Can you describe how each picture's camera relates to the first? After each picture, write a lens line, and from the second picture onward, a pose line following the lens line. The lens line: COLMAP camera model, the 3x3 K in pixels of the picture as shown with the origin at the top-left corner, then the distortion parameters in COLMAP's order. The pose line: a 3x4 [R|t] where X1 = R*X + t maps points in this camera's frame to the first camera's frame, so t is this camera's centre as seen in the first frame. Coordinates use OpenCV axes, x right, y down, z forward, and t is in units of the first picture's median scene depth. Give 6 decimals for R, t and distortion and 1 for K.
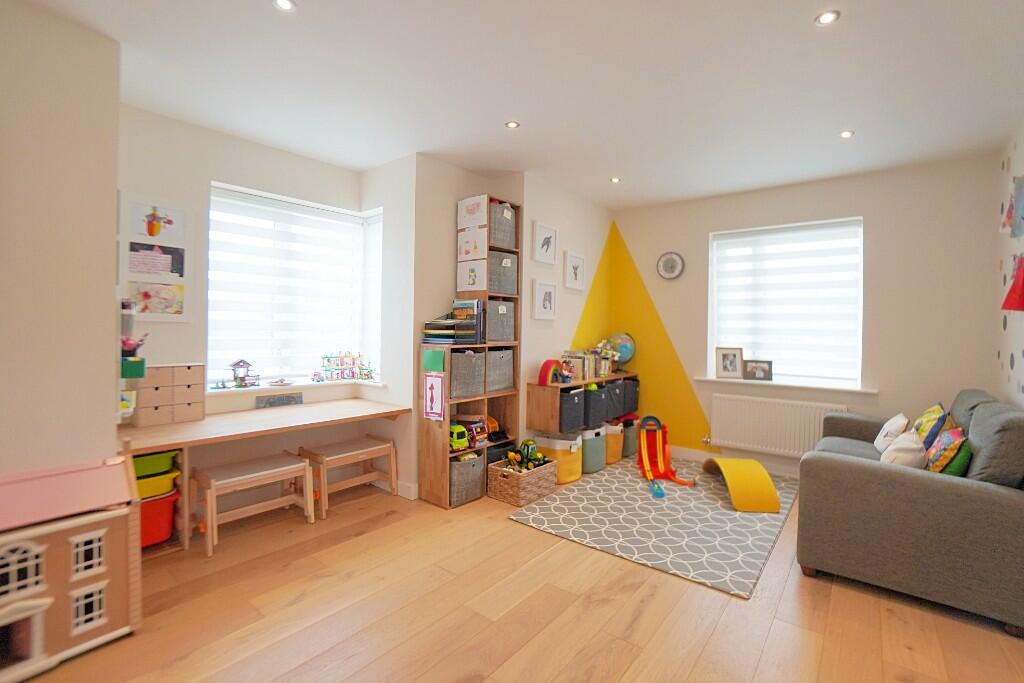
lens RADIAL K [[469.2, 0, 527.8], [0, 469.2, 332.7], [0, 0, 1]] dist [-0.062395, 0.024883]
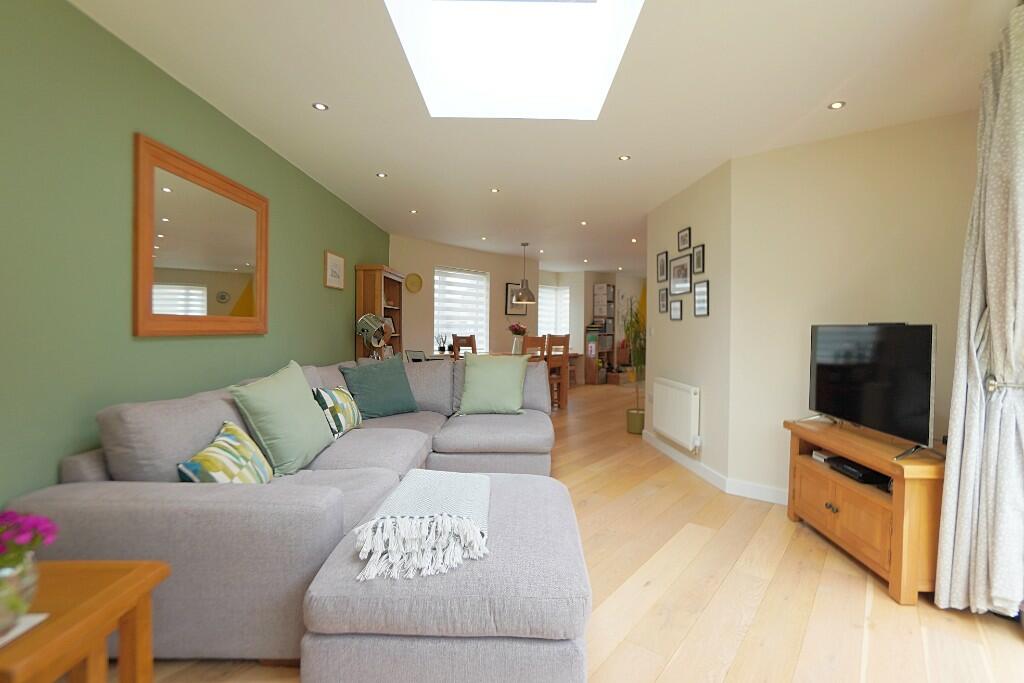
lens RADIAL K [[469.2, 0, 527.8], [0, 469.2, 332.7], [0, 0, 1]] dist [-0.062395, 0.024883]
pose [[0.999944, -0.001891, -0.010370, -0.570600], [0.001923, 0.999993, 0.003165, 0.009892], [0.010364, -0.003185, 0.999941, -2.057040]]
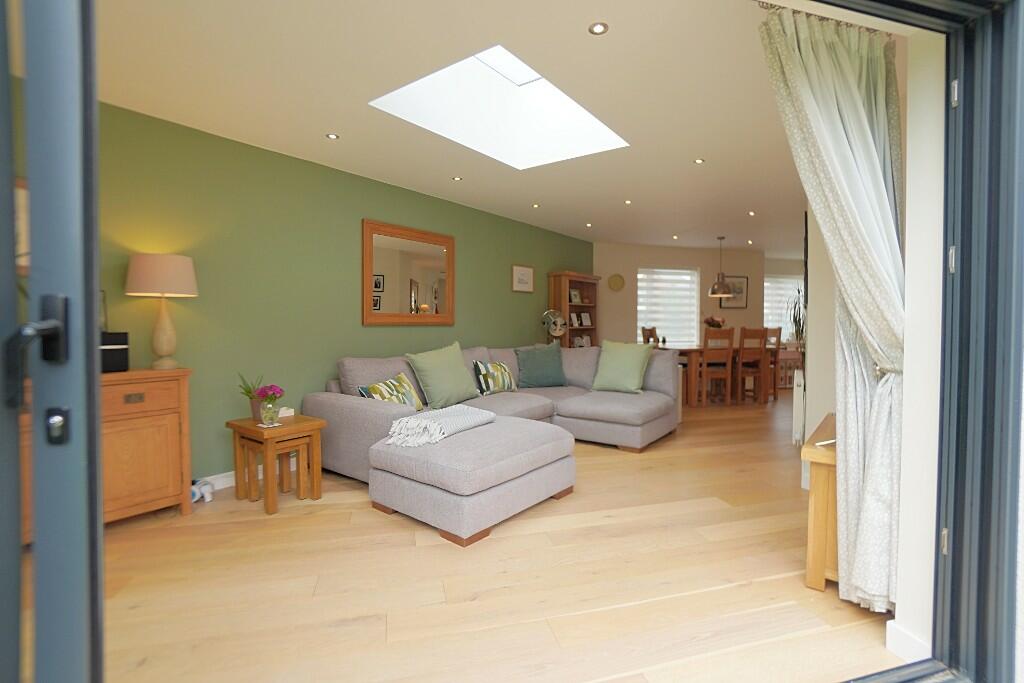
lens RADIAL K [[469.2, 0, 527.8], [0, 469.2, 332.7], [0, 0, 1]] dist [-0.062395, 0.024883]
pose [[0.795221, 0.001302, -0.606318, -0.043330], [0.004846, 0.999952, 0.008504, 0.027105], [0.606300, -0.009701, 0.795177, -2.151860]]
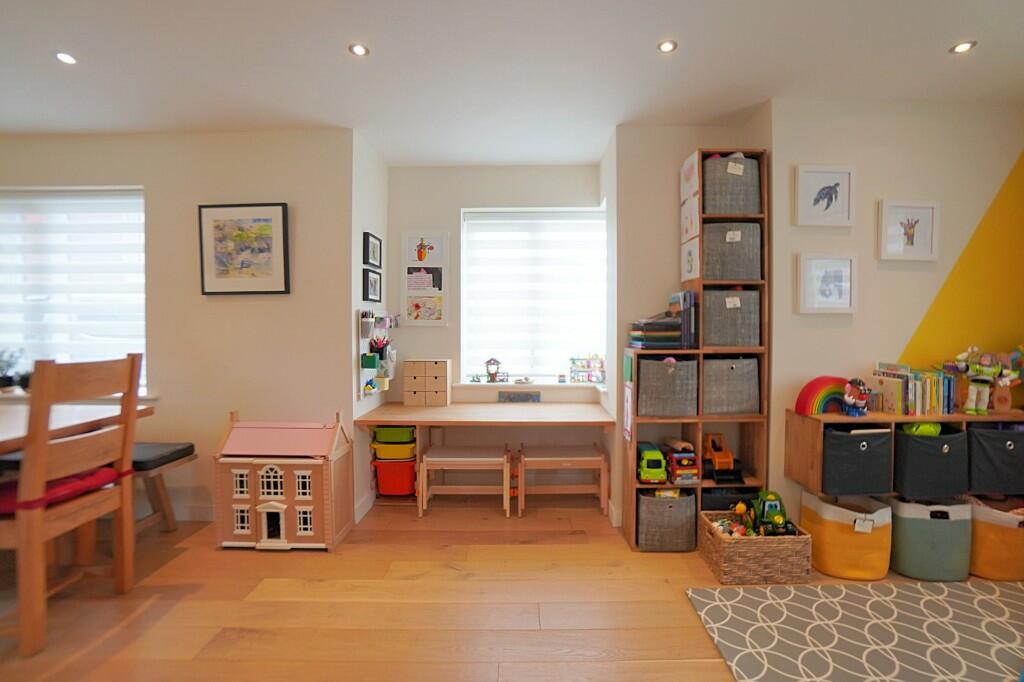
lens RADIAL K [[469.2, 0, 527.8], [0, 469.2, 332.2], [0, 0, 1]] dist [-0.062395, 0.024883]
pose [[0.609109, -0.003602, -0.793079, 0.333673], [0.001950, 0.999993, -0.003044, -0.001771], [0.793084, 0.000307, 0.609112, 0.331242]]
